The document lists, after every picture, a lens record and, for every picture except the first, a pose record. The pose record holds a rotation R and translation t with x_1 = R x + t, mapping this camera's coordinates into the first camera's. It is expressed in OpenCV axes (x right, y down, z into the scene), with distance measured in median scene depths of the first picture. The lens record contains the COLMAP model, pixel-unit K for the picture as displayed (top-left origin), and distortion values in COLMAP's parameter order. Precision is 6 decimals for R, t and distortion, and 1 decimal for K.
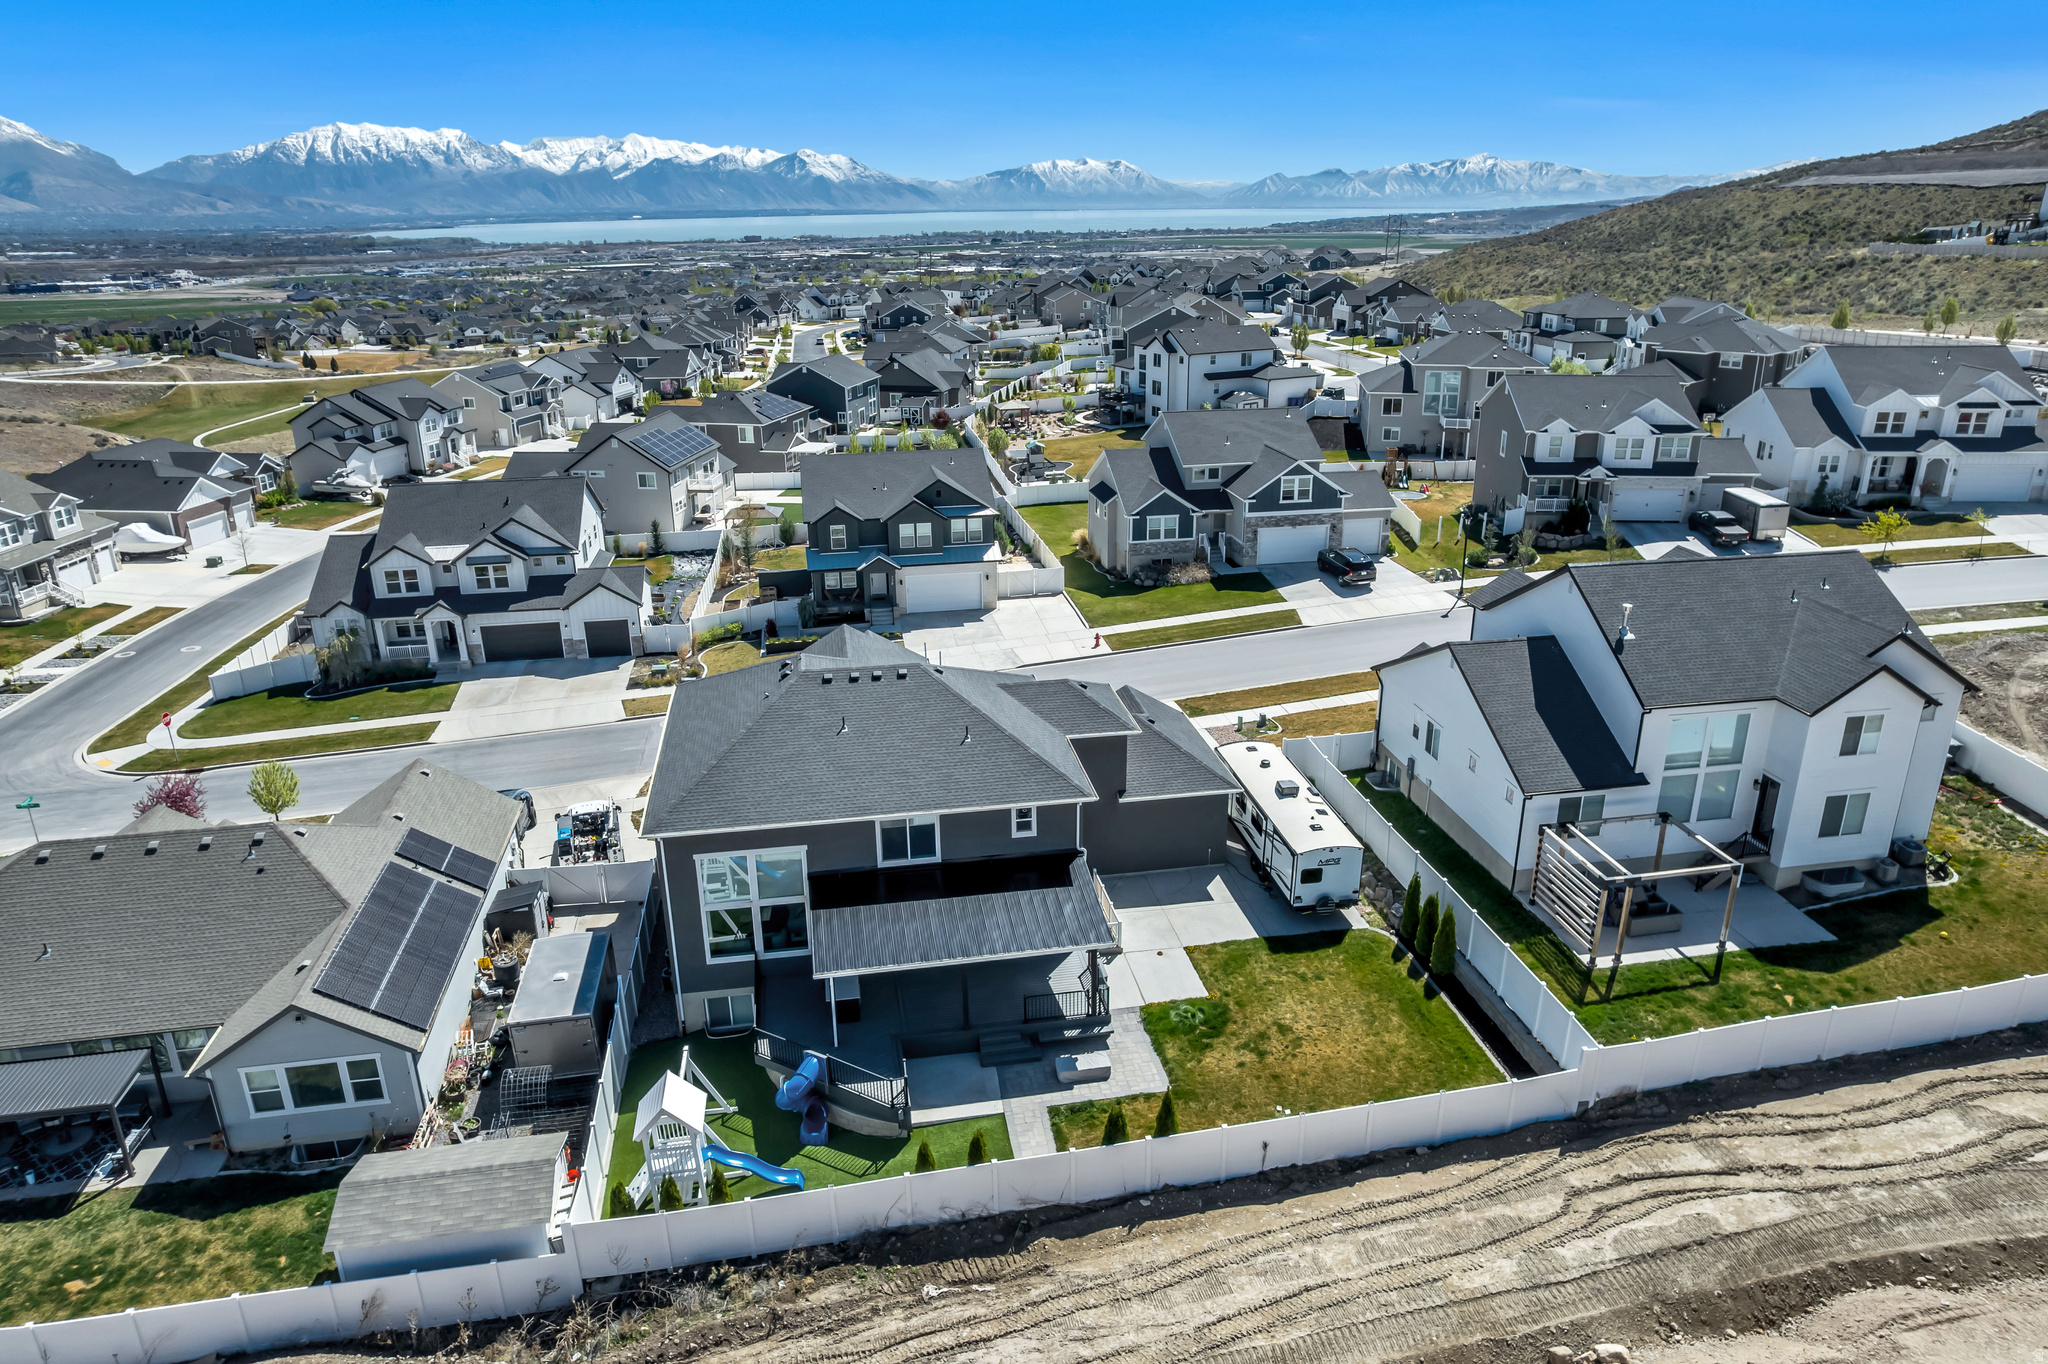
lens RADIAL K [[1318.7, 0, 1034.0], [0, 1318.7, 676.6], [0, 0, 1]] dist [-0.080140, 0.071380]
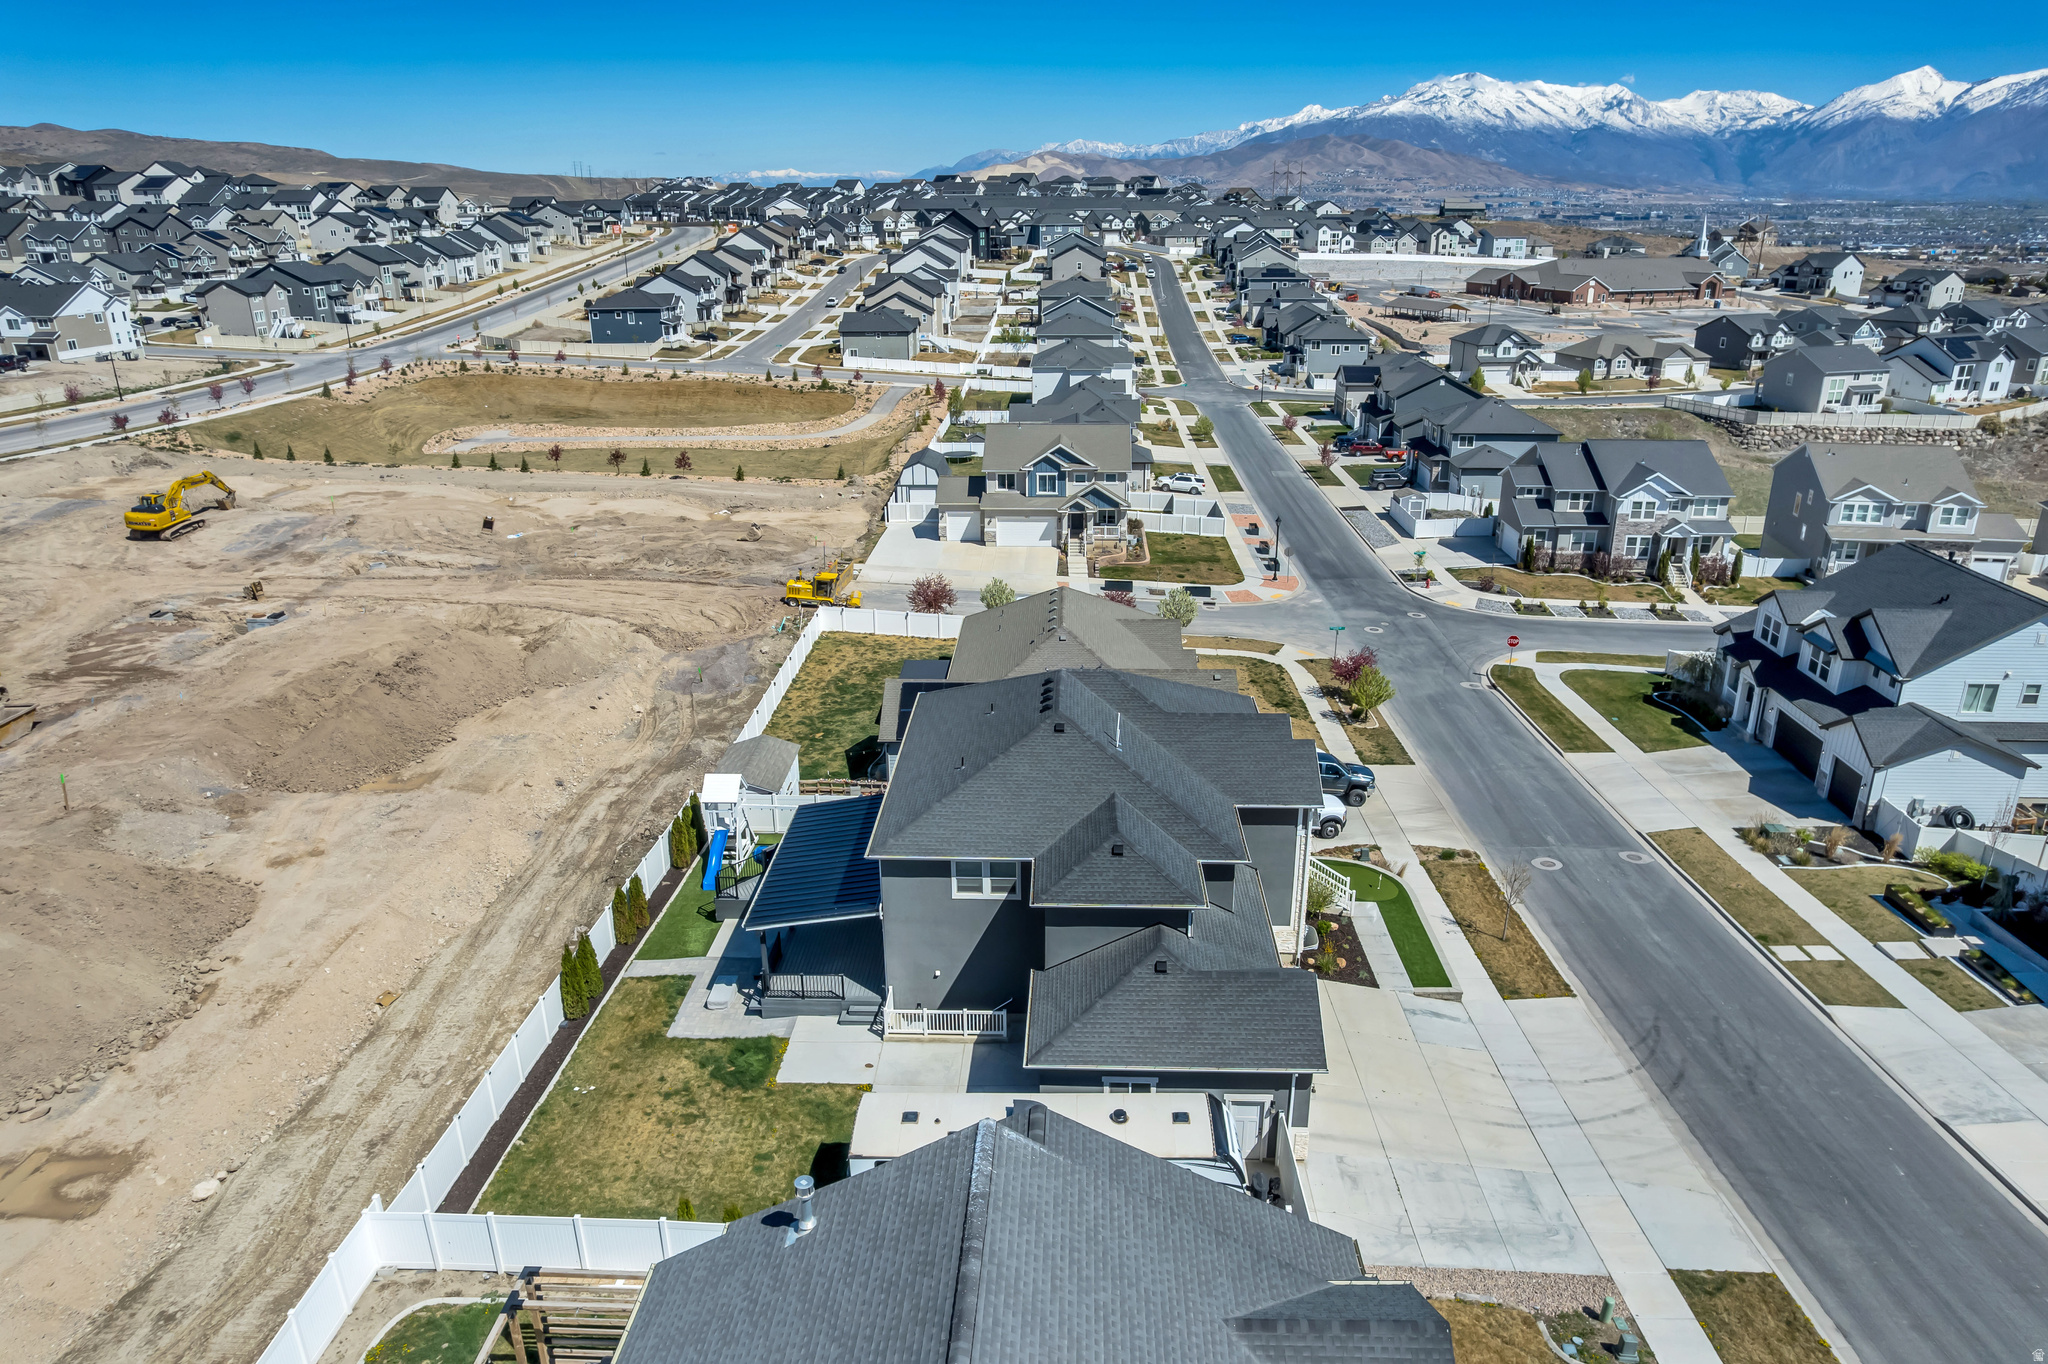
lens RADIAL K [[1318.7, 0, 1033.7], [0, 1318.7, 673.1], [0, 0, 1]] dist [-0.080140, 0.071380]
pose [[-0.209072, 0.343480, -0.915593, 0.453653], [-0.327171, 0.857761, 0.396492, -0.235538], [0.921547, 0.382450, -0.066957, 0.593677]]
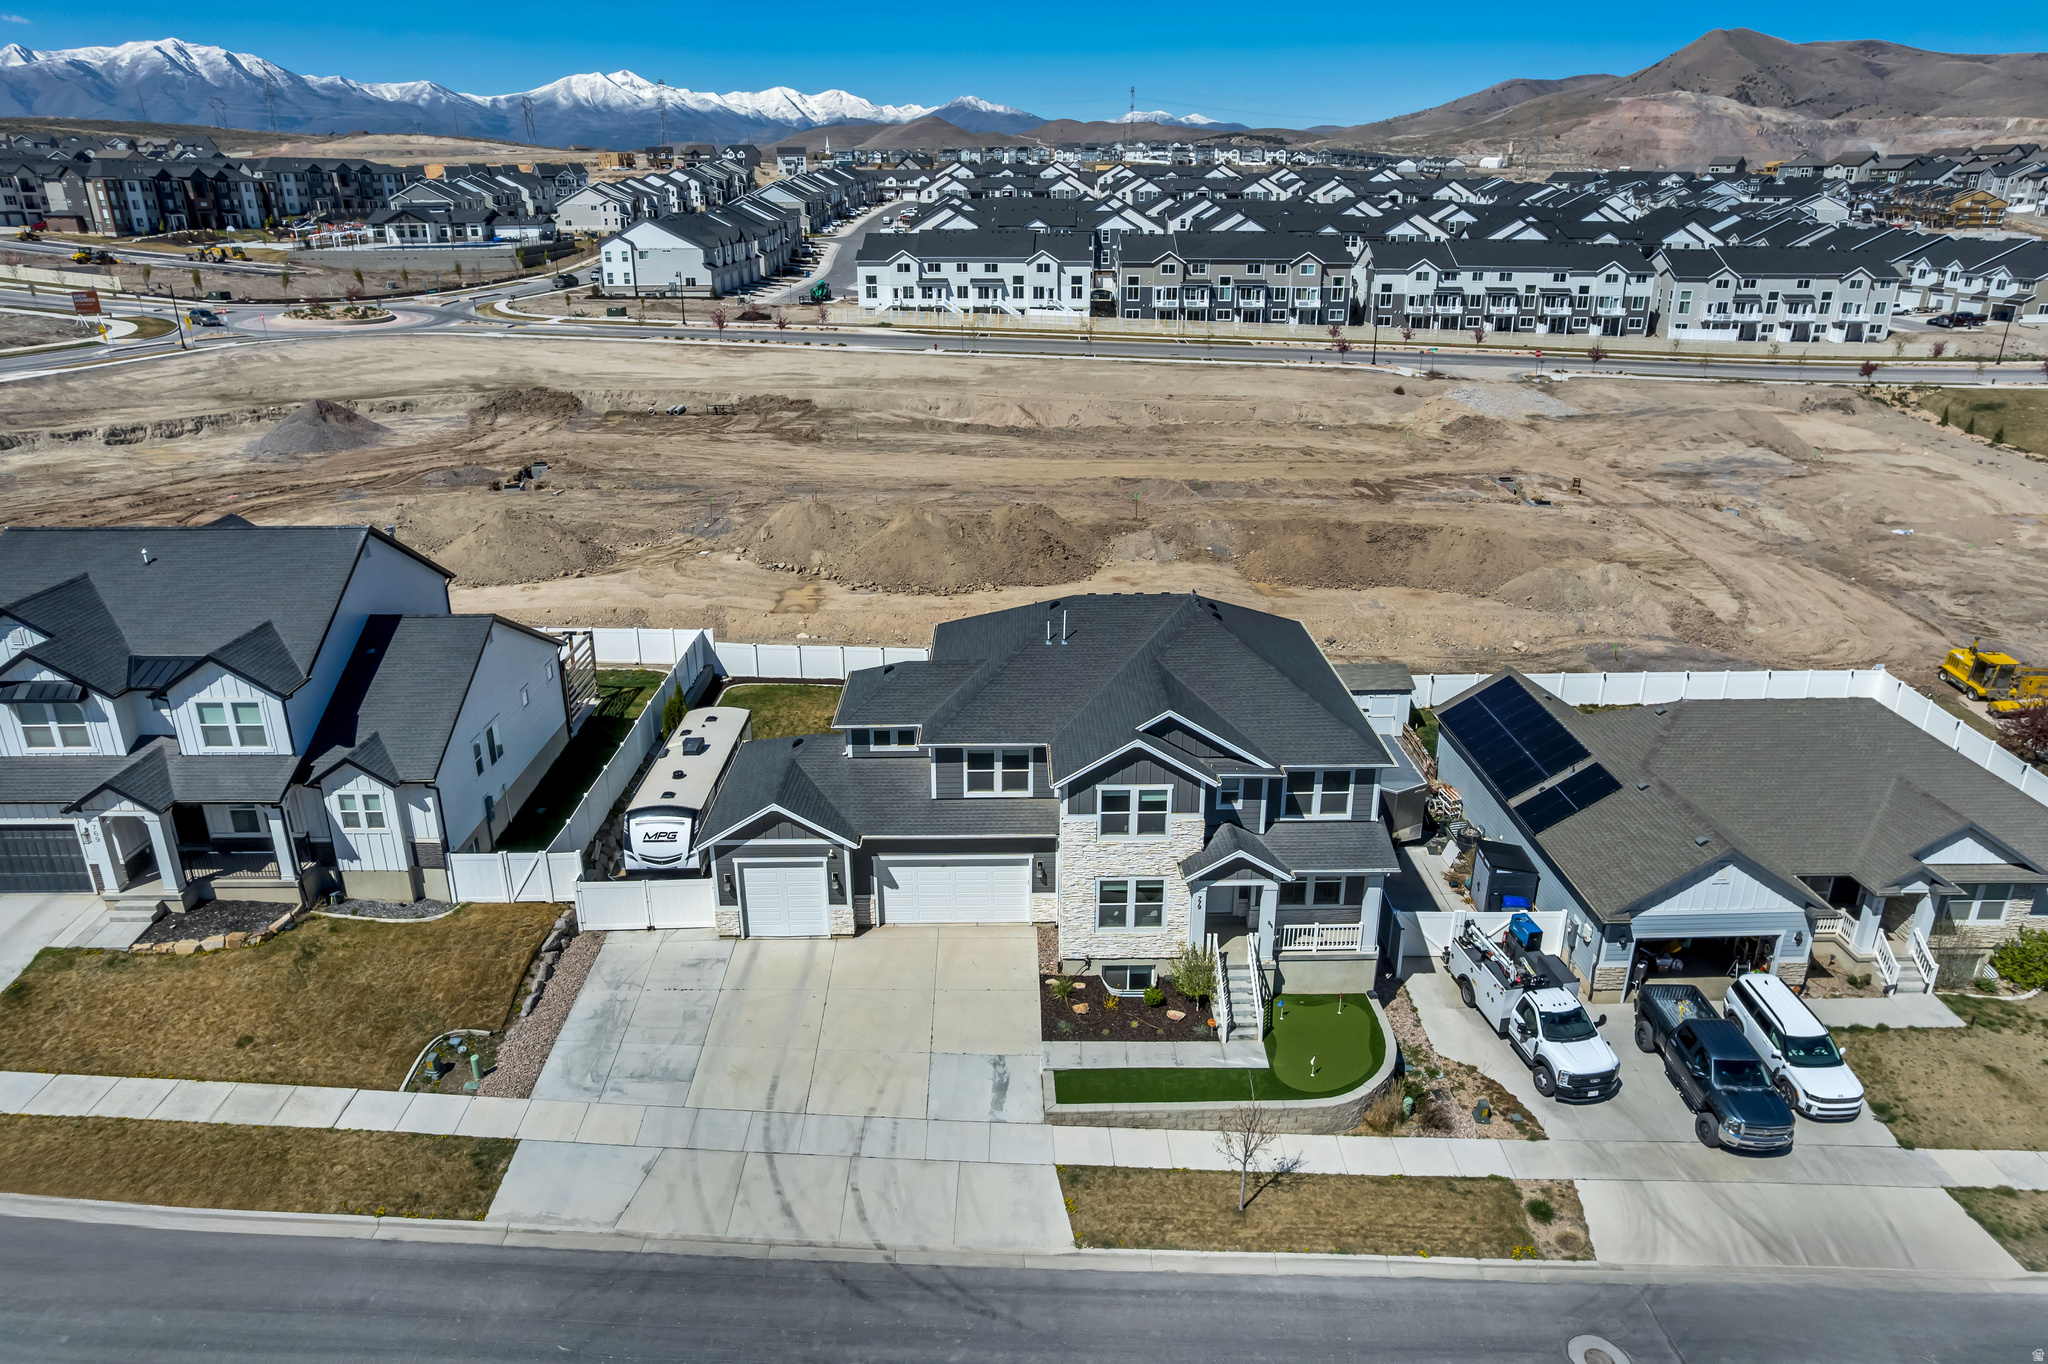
lens RADIAL K [[1318.7, 0, 1032.9], [0, 1318.7, 676.8], [0, 0, 1]] dist [-0.080140, 0.071380]
pose [[-0.988030, -0.045234, 0.147479, -0.116495], [0.060976, 0.763662, 0.642730, -0.339762], [-0.141697, 0.644029, -0.751763, 1.017585]]
